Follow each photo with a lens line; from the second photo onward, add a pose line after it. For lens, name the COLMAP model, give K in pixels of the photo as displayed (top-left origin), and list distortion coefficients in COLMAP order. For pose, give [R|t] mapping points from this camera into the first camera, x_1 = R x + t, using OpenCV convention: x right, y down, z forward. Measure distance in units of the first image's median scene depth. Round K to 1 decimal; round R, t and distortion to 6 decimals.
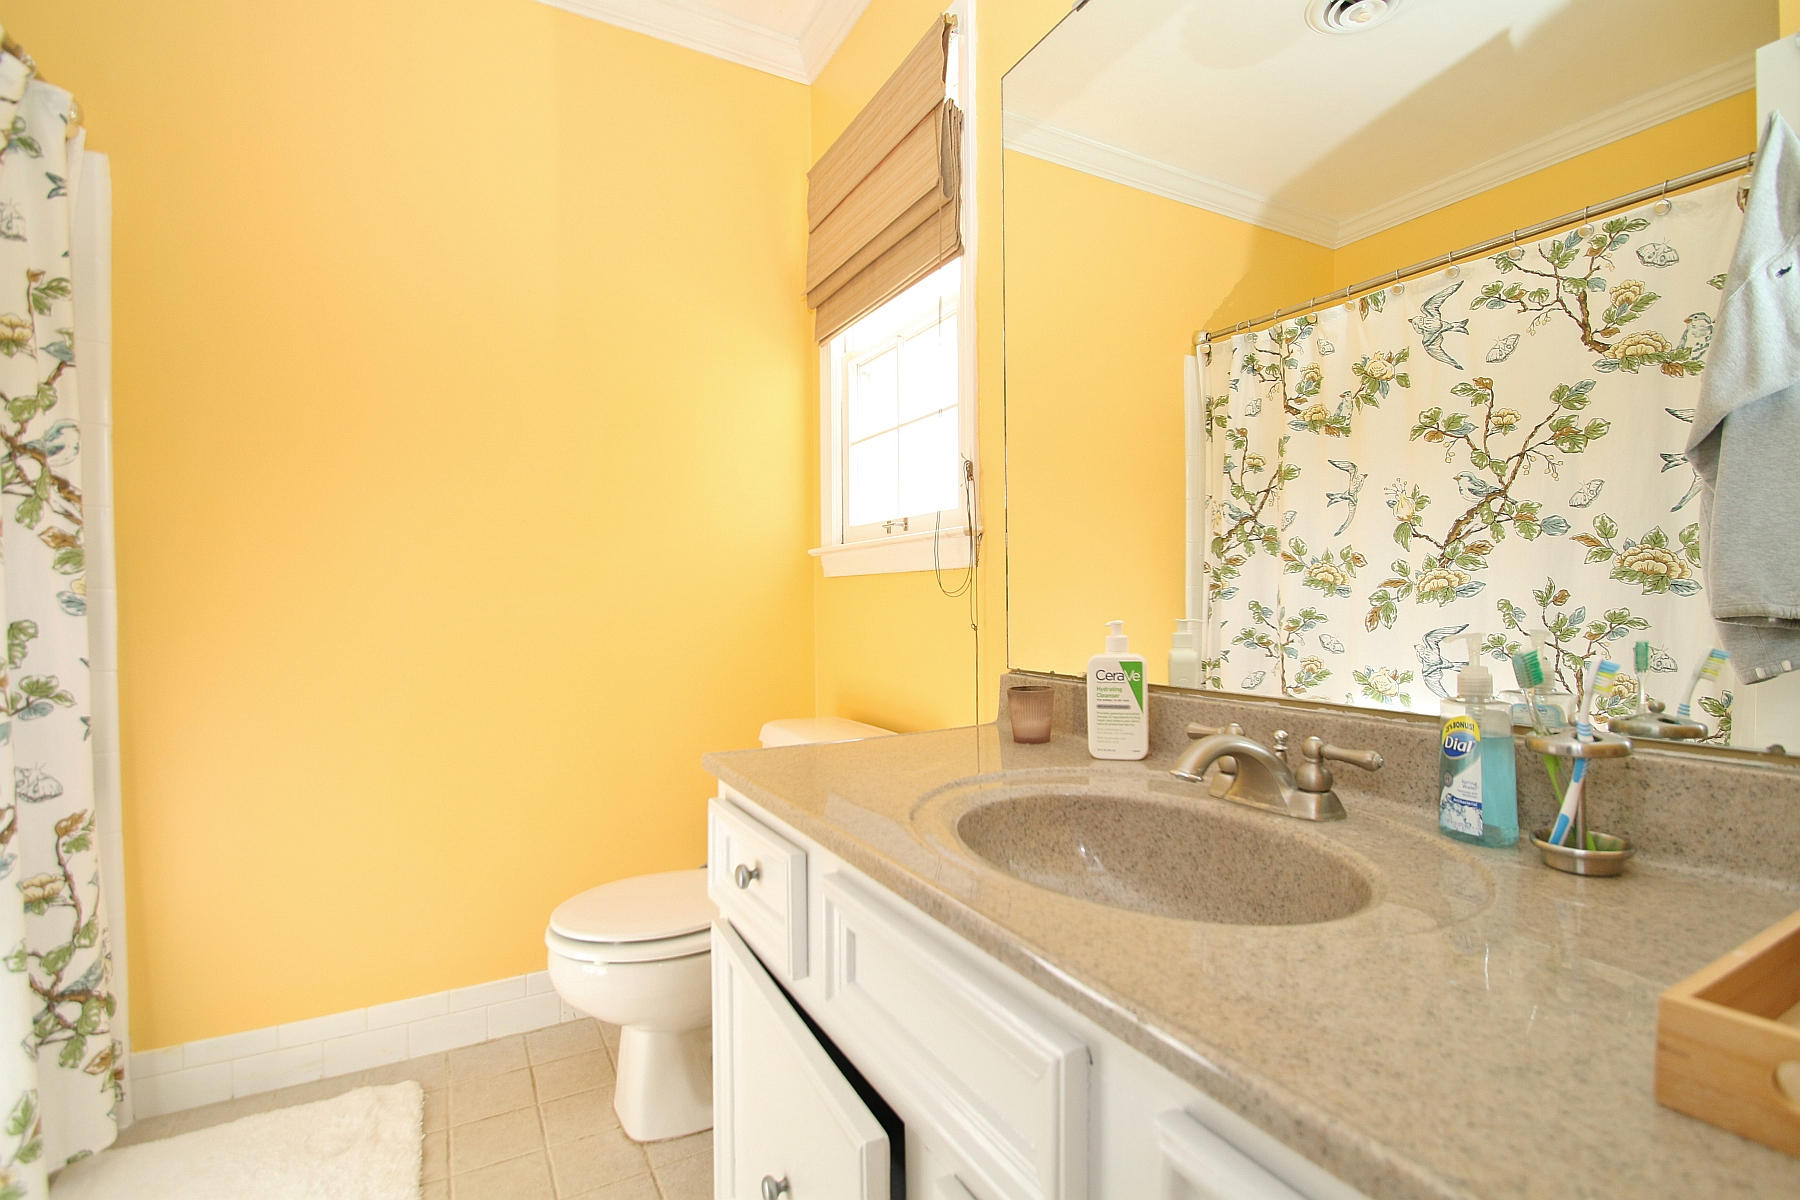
lens RADIAL K [[832.7, 0, 901.6], [0, 832.7, 605.4], [0, 0, 1]] dist [0.010906, -0.014636]
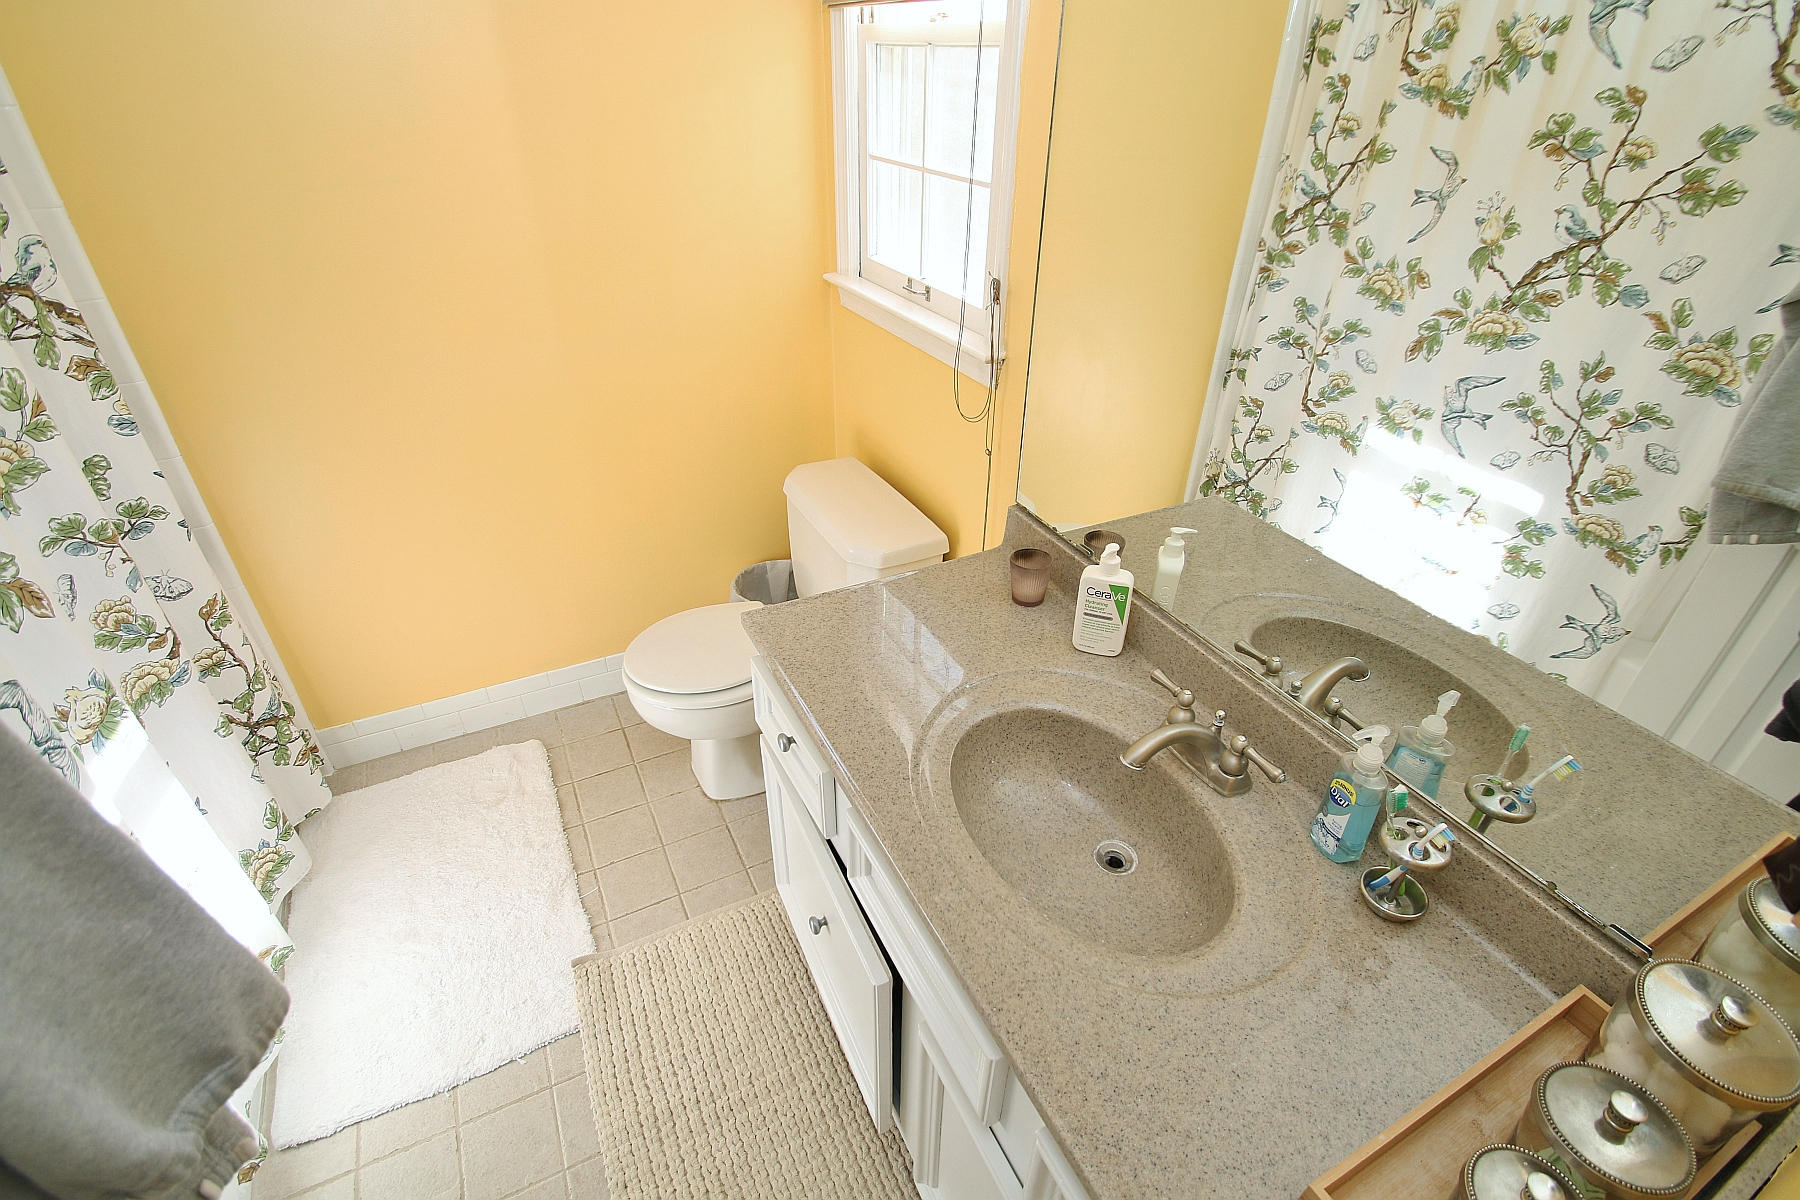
lens RADIAL K [[832.7, 0, 900.4], [0, 832.7, 606.5], [0, 0, 1]] dist [0.010906, -0.014636]
pose [[0.999307, 0.034030, -0.015107, 0.000082], [-0.020694, 0.844960, 0.534429, -0.296956], [0.030952, -0.533746, 0.845078, 0.019355]]
